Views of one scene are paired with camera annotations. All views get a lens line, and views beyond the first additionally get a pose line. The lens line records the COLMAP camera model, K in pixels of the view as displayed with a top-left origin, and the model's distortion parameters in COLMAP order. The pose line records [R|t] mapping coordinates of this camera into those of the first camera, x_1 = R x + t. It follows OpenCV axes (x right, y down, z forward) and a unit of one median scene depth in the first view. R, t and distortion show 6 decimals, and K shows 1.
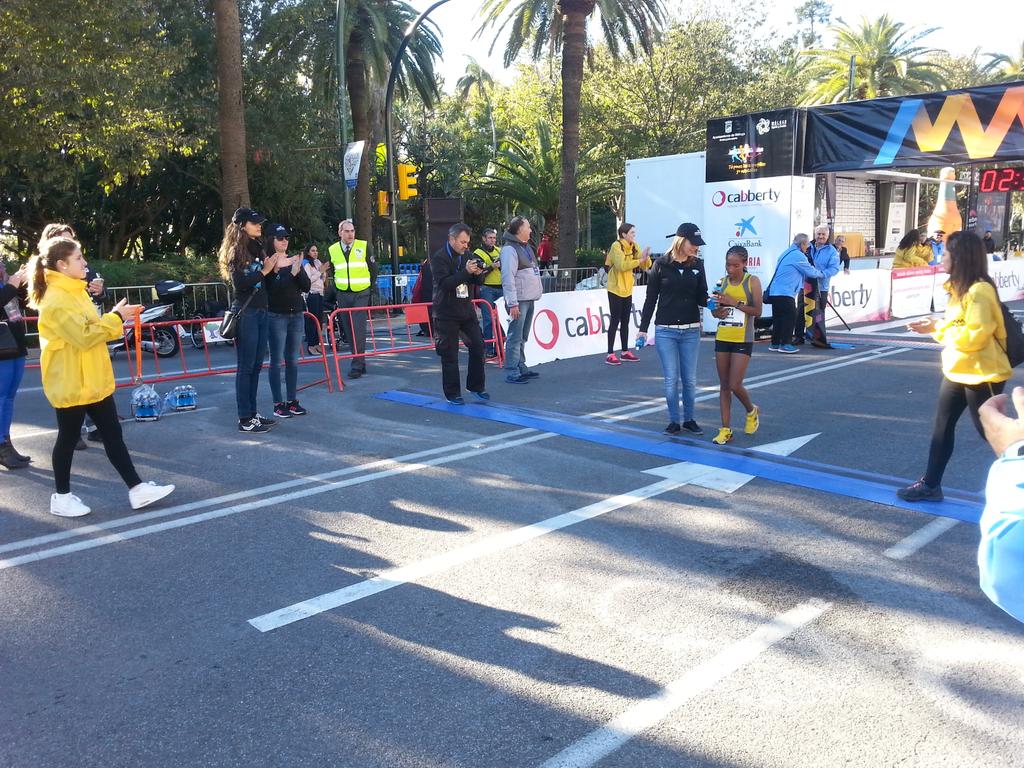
lens RADIAL K [[855.7, 0, 524.7], [0, 855.7, 402.1], [0, 0, 1]] dist [-0.005210, -0.015972]
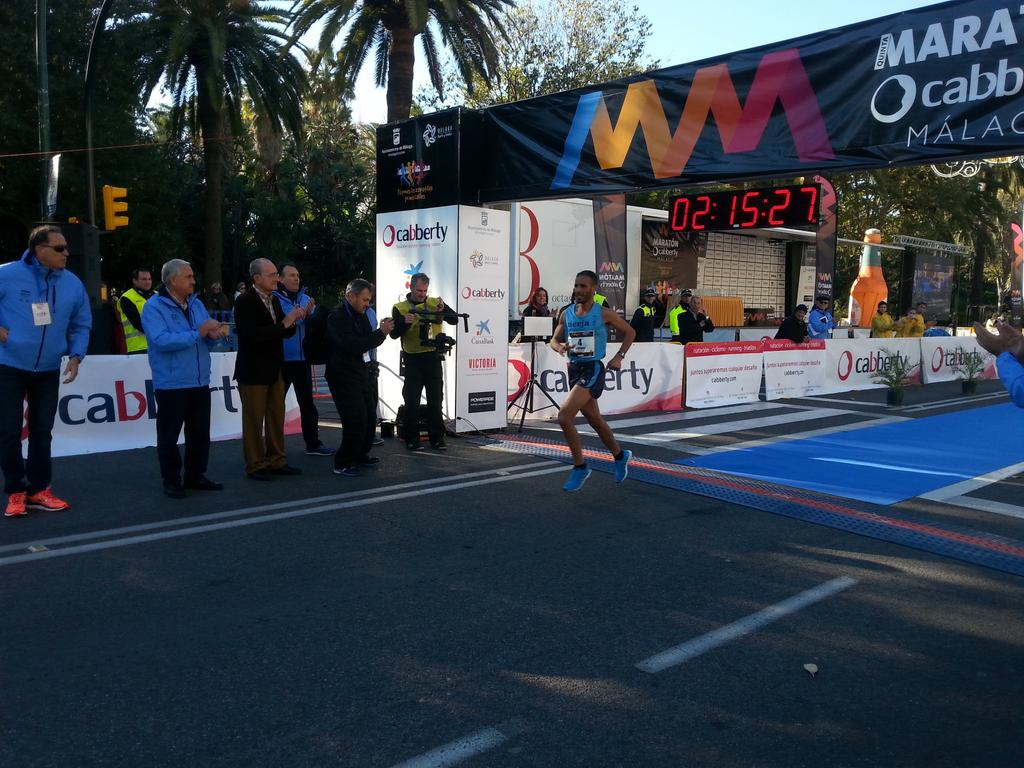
lens RADIAL K [[855.7, 0, 515.4], [0, 855.7, 384.4], [0, 0, 1]] dist [-0.005210, -0.015972]
pose [[0.998019, 0.048590, -0.039973, 0.385235], [-0.051805, 0.995137, -0.083779, -0.062541], [0.035708, 0.085684, 0.995682, 0.316242]]
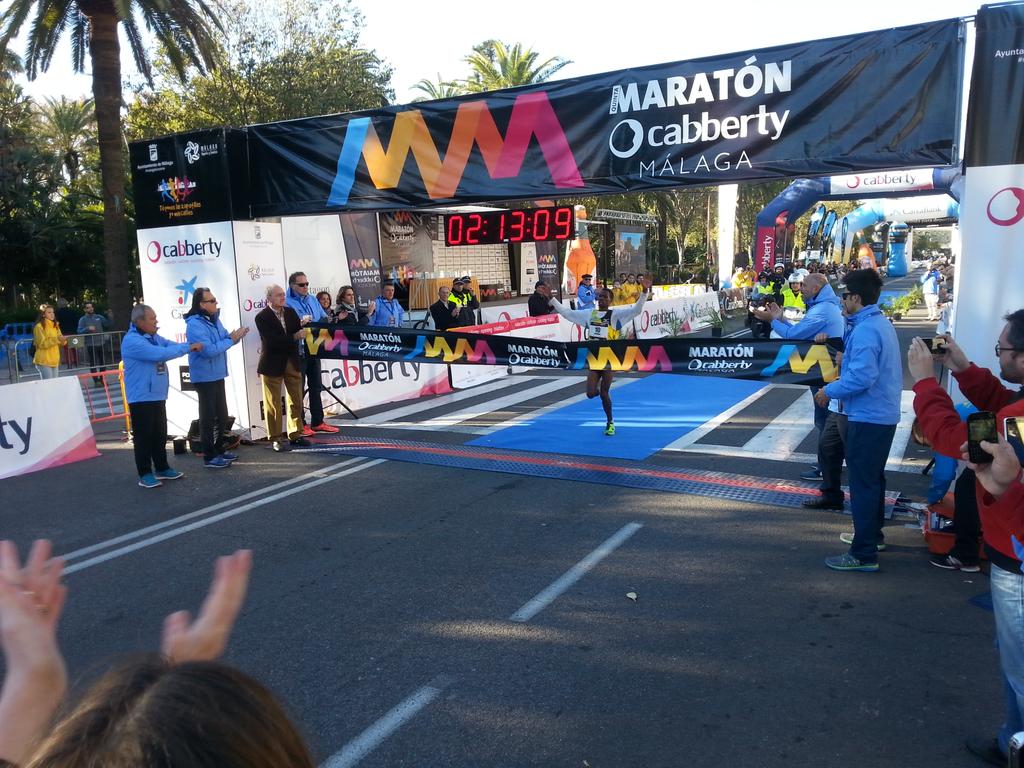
lens RADIAL K [[855.7, 0, 518.7], [0, 855.7, 381.4], [0, 0, 1]] dist [-0.005210, -0.015972]
pose [[0.957719, -0.054634, 0.282469, 0.326134], [0.070949, 0.996332, -0.047846, -0.078354], [-0.278819, 0.065864, 0.958083, 0.252298]]
